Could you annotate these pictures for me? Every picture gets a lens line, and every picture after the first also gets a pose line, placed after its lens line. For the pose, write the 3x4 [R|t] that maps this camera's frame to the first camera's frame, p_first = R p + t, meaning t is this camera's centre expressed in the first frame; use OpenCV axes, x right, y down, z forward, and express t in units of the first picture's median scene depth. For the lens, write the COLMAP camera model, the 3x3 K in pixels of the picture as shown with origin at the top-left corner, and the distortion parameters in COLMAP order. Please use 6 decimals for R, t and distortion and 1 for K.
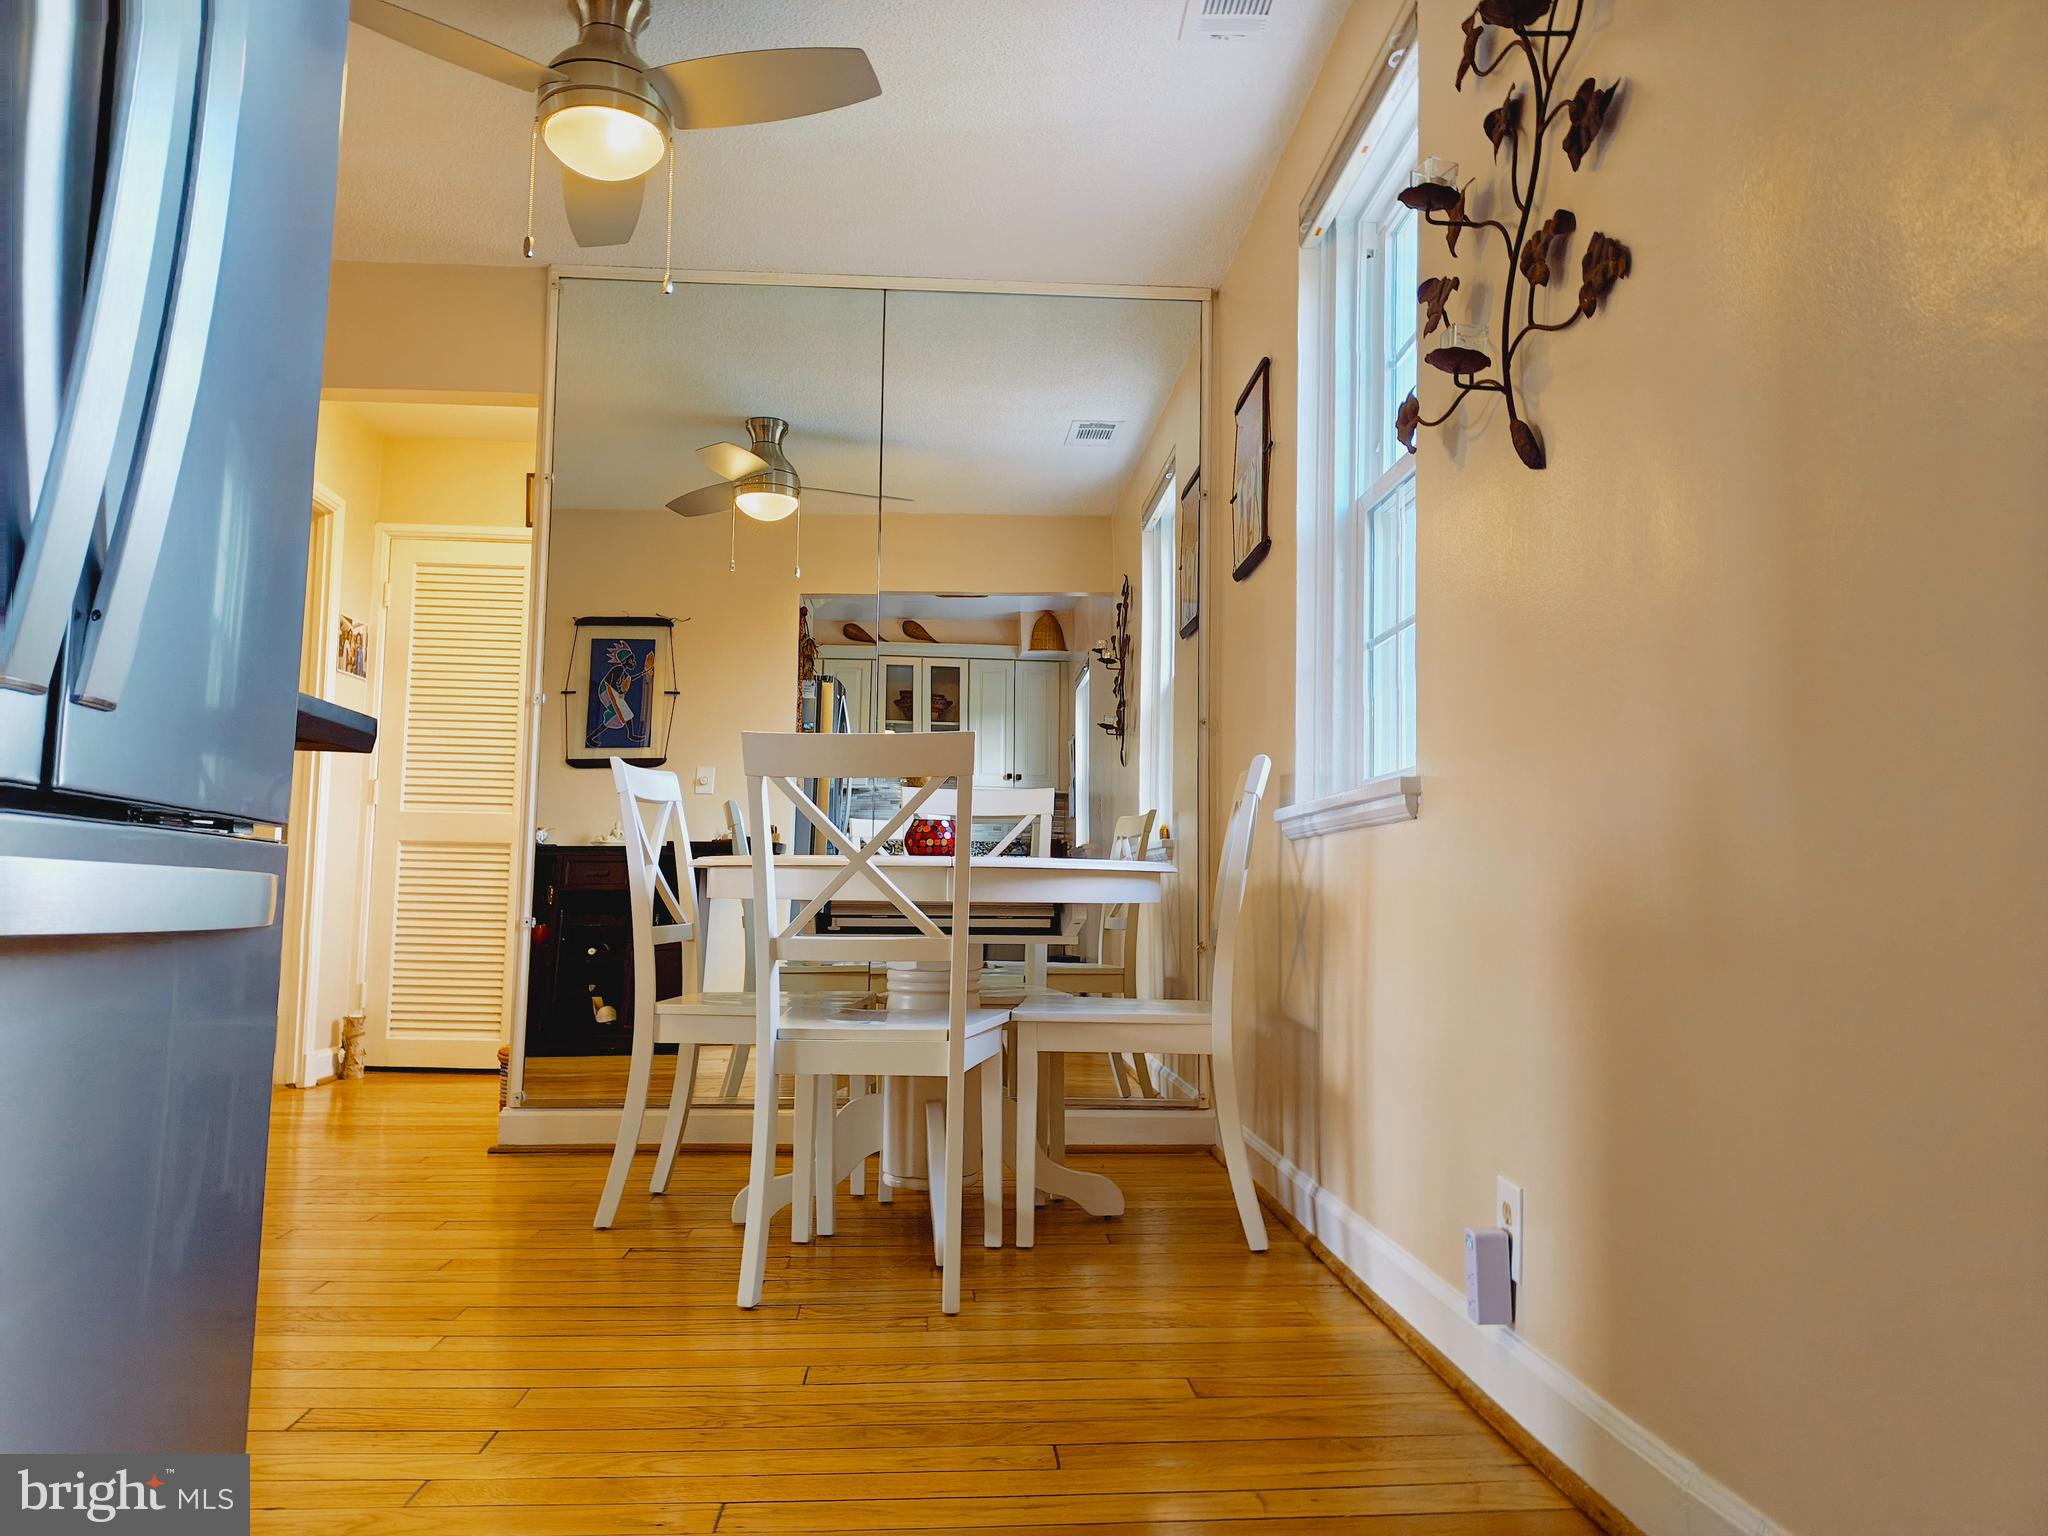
lens RADIAL K [[1477.0, 0, 1036.2], [0, 1477.0, 761.8], [0, 0, 1]] dist [0.071204, -0.104164]
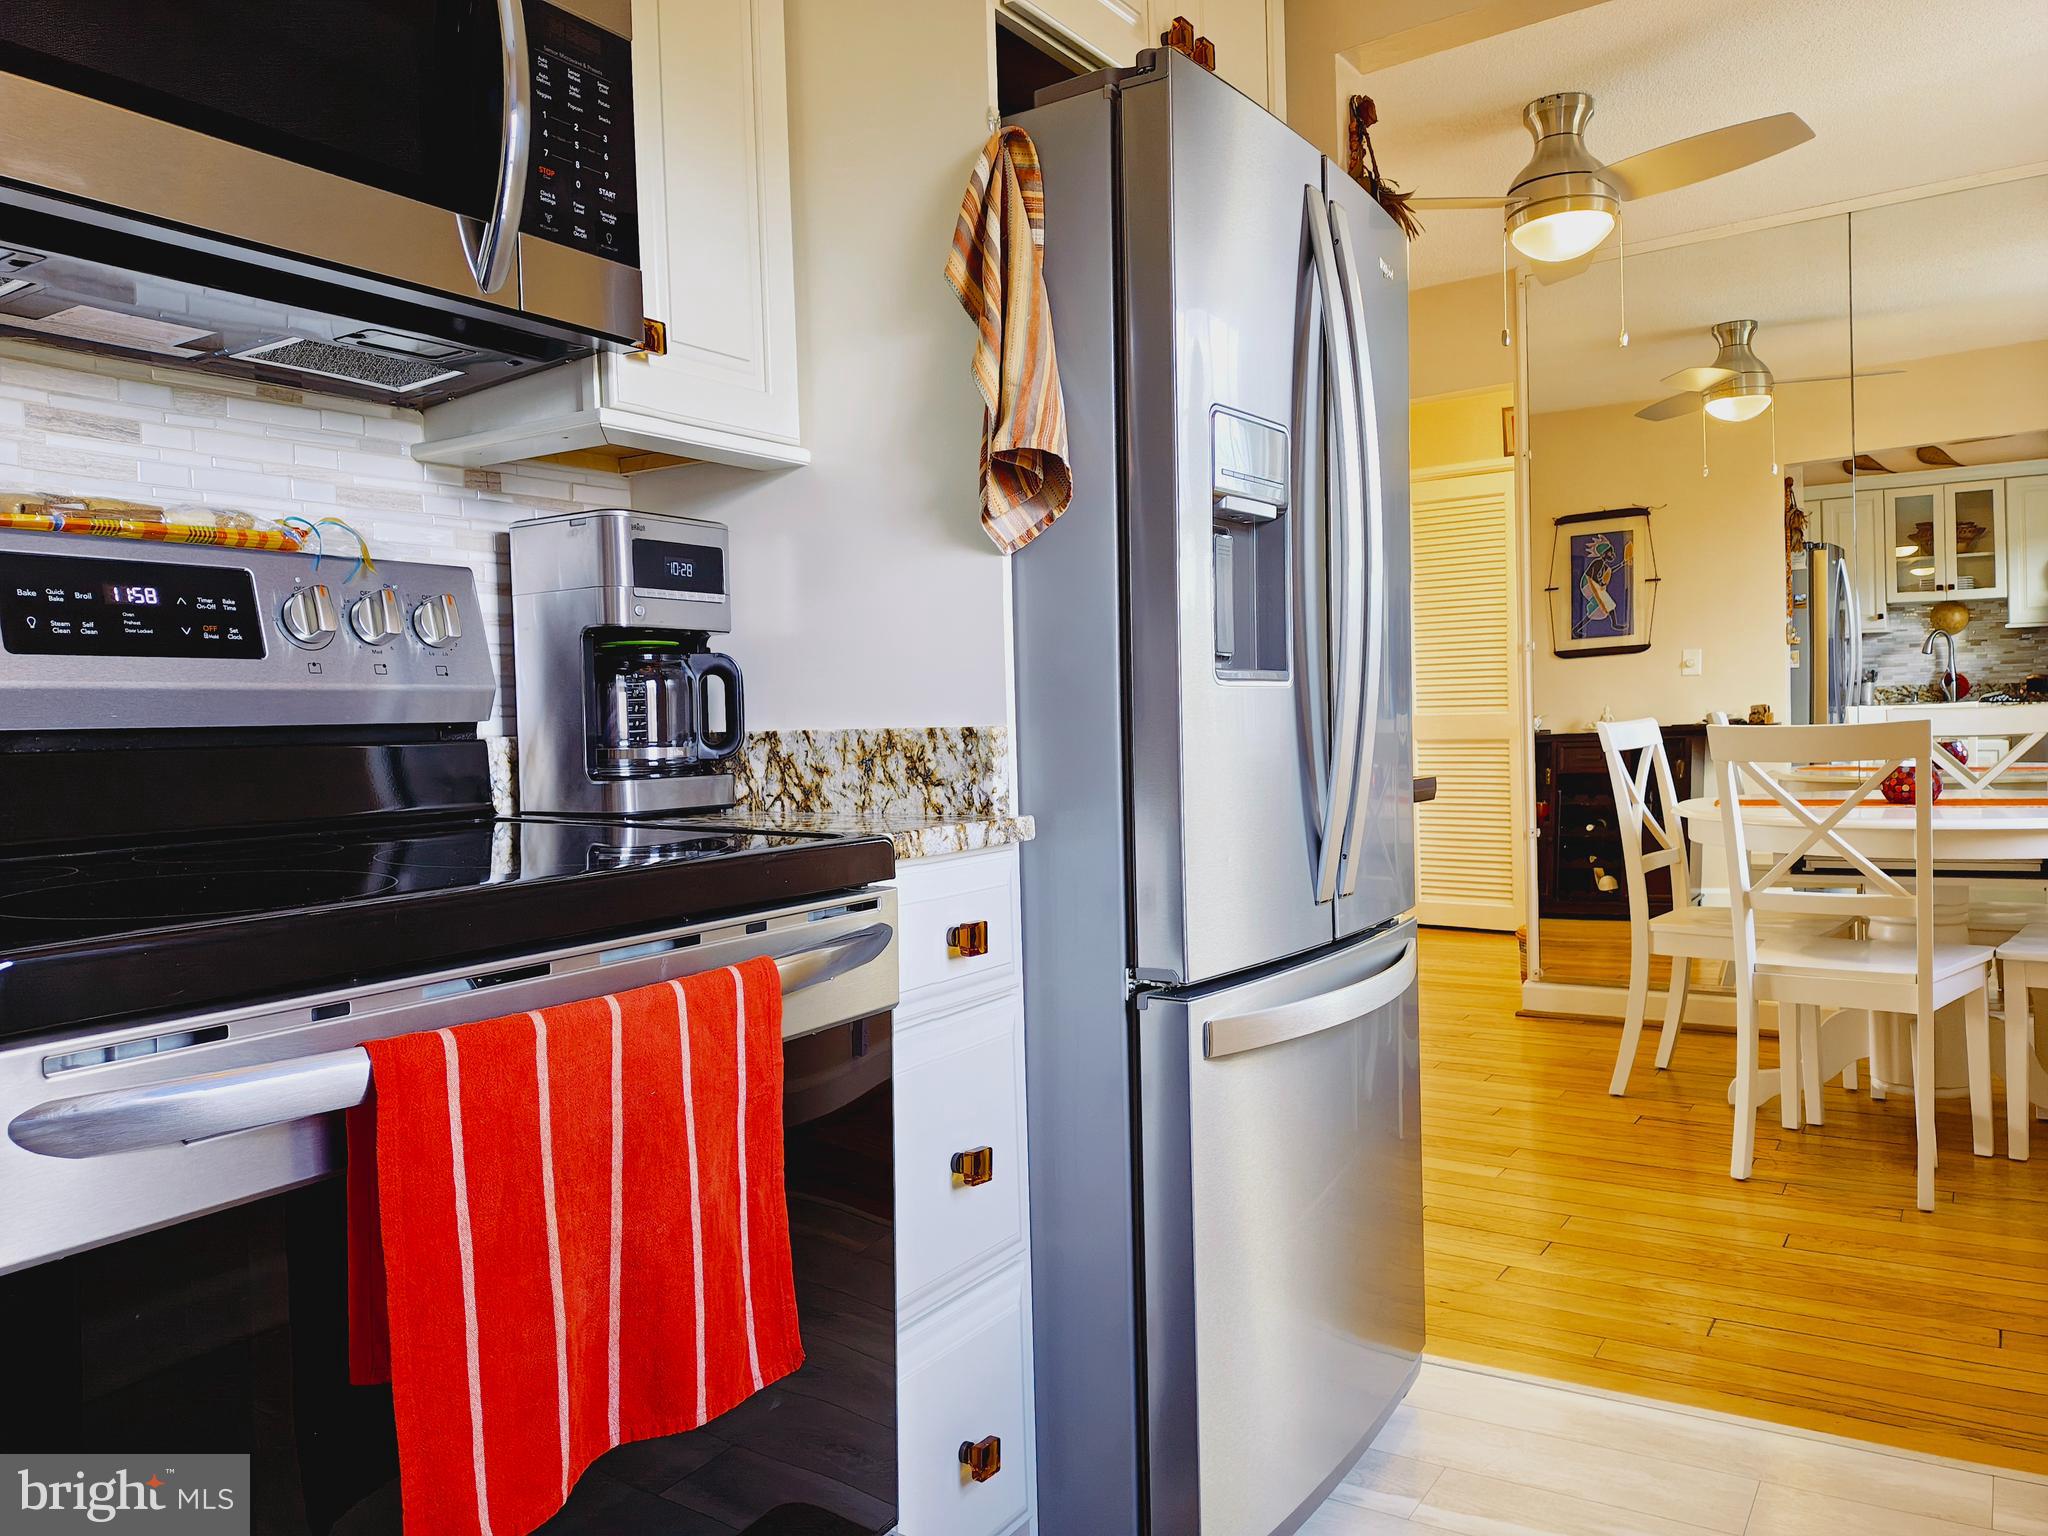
lens RADIAL K [[1516.3, 0, 1001.1], [0, 1516.3, 760.4], [0, 0, 1]] dist [0.004457, -0.002074]
pose [[0.791371, -0.023977, -0.610866, 0.079507], [0.100238, 0.990796, 0.090967, -0.124691], [0.603063, -0.133220, 0.786491, -0.257737]]
